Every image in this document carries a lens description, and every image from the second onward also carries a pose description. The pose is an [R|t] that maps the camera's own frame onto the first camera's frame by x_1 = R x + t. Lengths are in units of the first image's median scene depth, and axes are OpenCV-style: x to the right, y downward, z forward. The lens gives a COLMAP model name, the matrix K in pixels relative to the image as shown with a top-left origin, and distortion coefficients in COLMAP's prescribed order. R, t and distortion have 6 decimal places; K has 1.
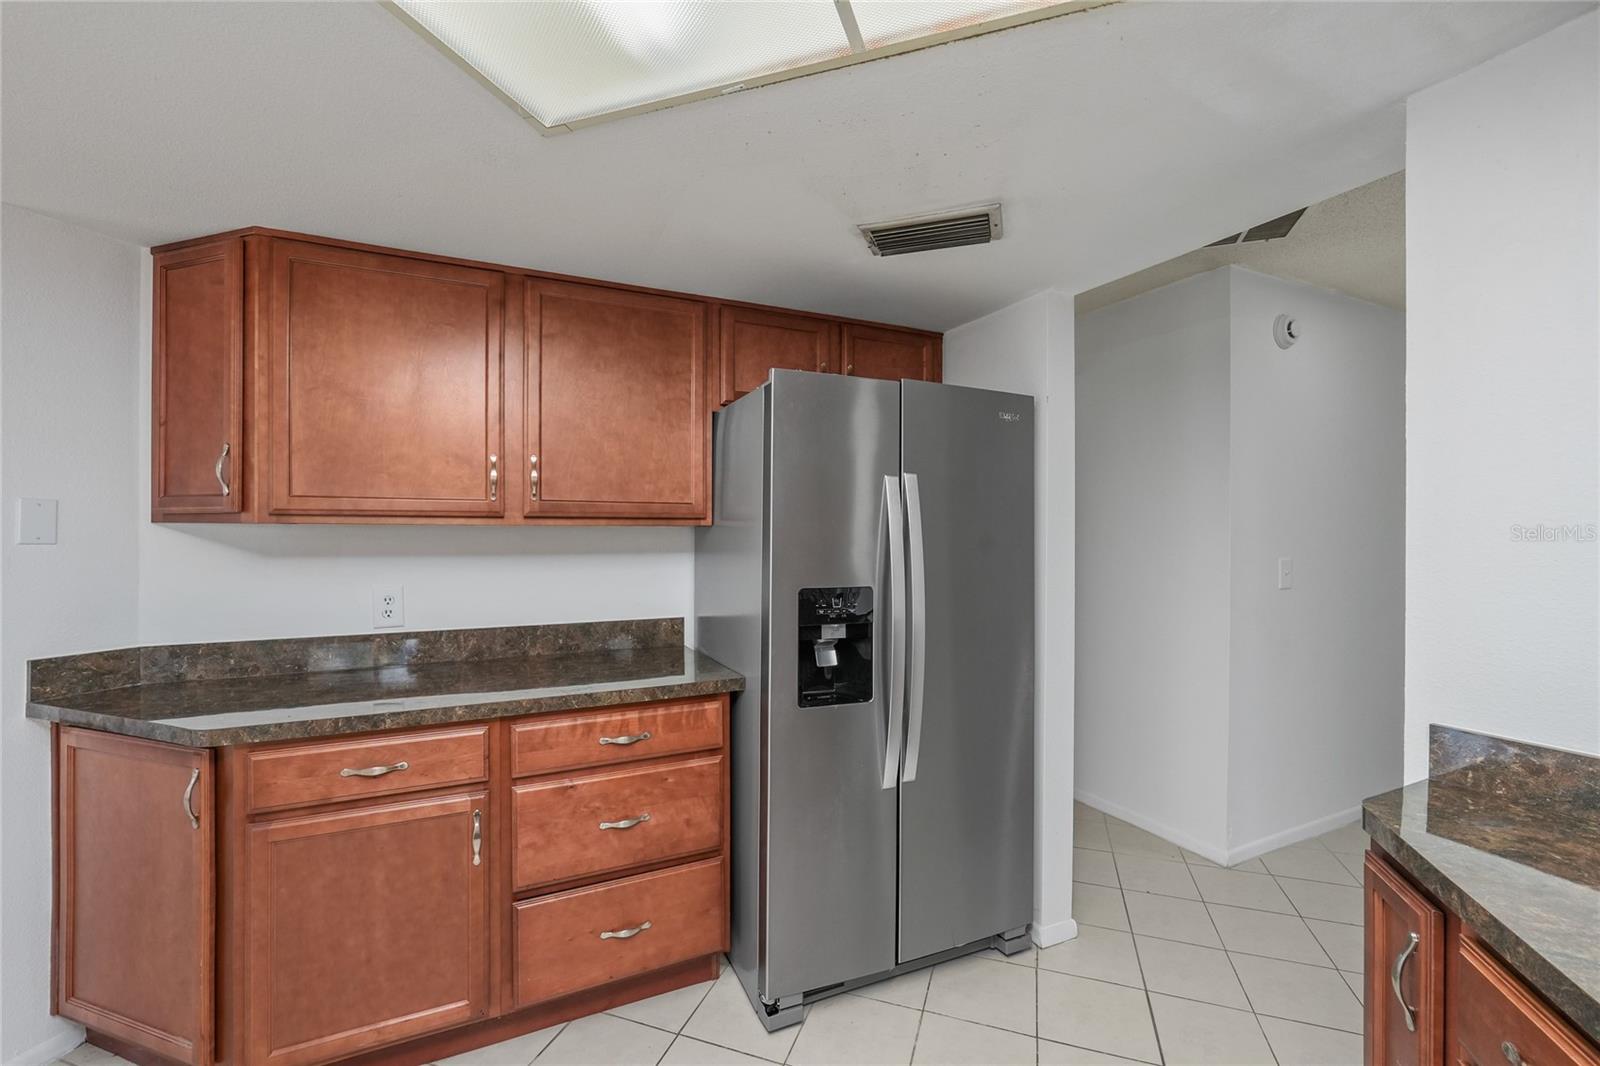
lens RADIAL K [[673.4, 0, 798.3], [0, 673.4, 530.0], [0, 0, 1]] dist [-0.011247, 0.003592]
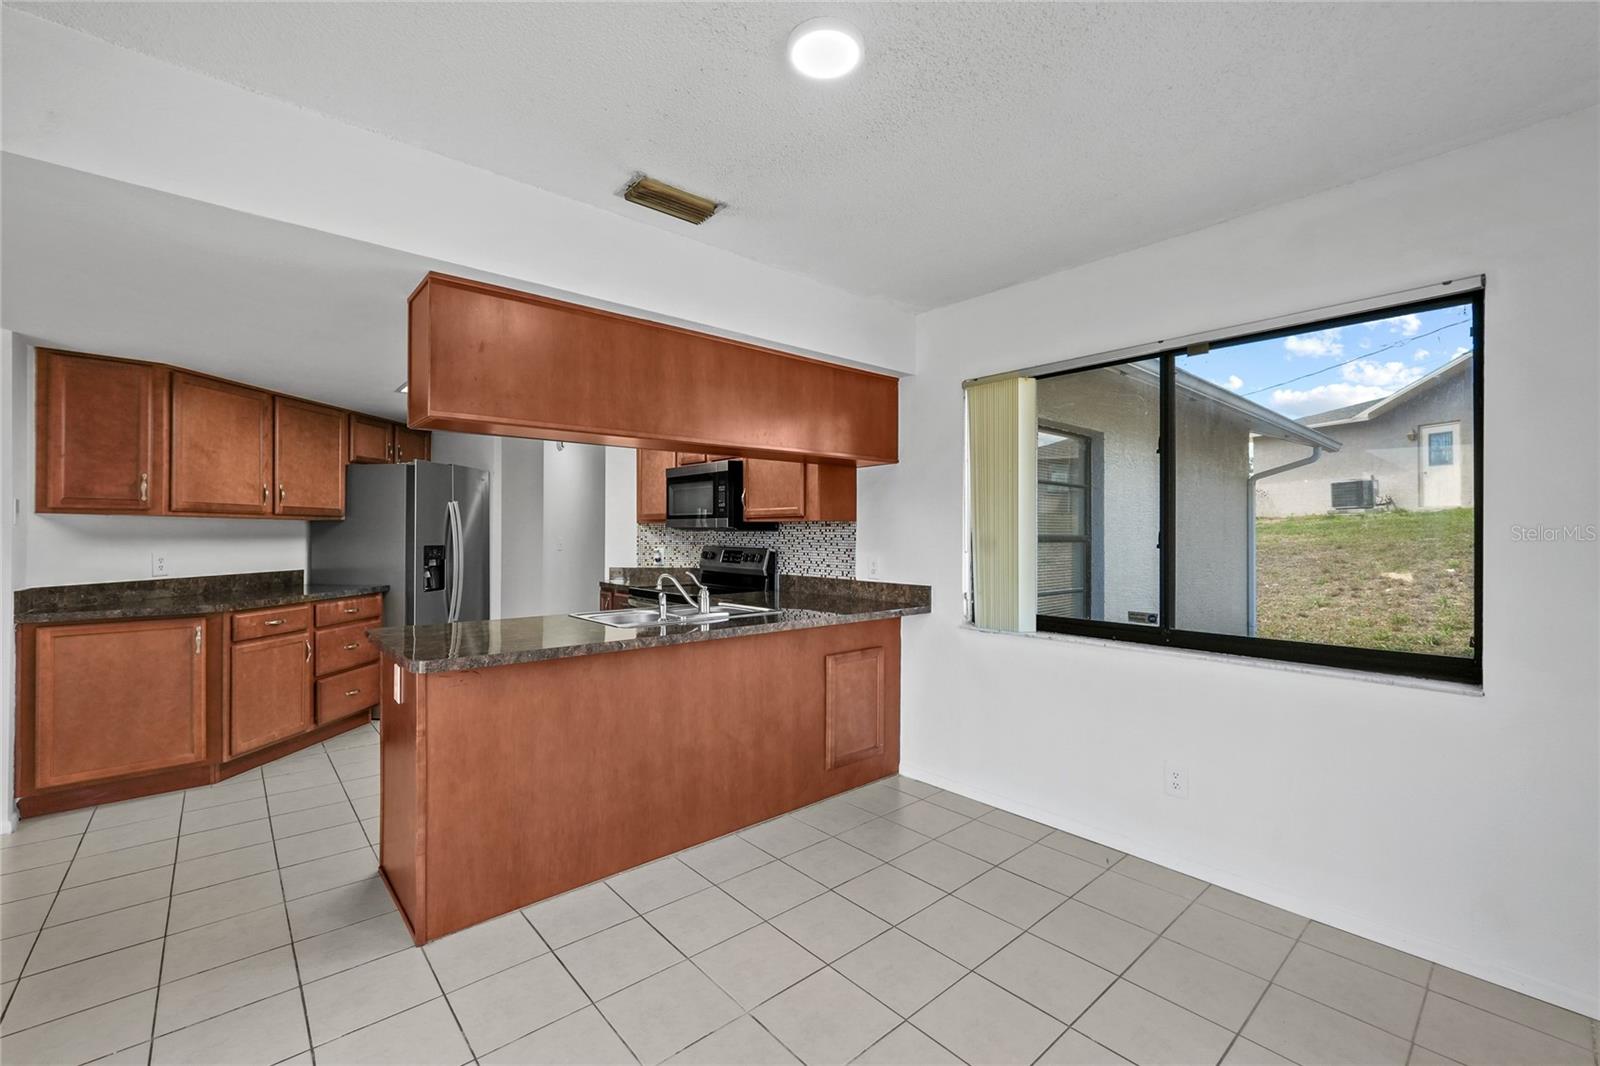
lens RADIAL K [[673.4, 0, 800.1], [0, 673.4, 529.1], [0, 0, 1]] dist [-0.011247, 0.003592]
pose [[0.492689, 0.006793, 0.870179, -1.447357], [-0.005302, 0.999974, -0.004804, 0.026570], [-0.870189, -0.002247, 0.492713, -1.434067]]
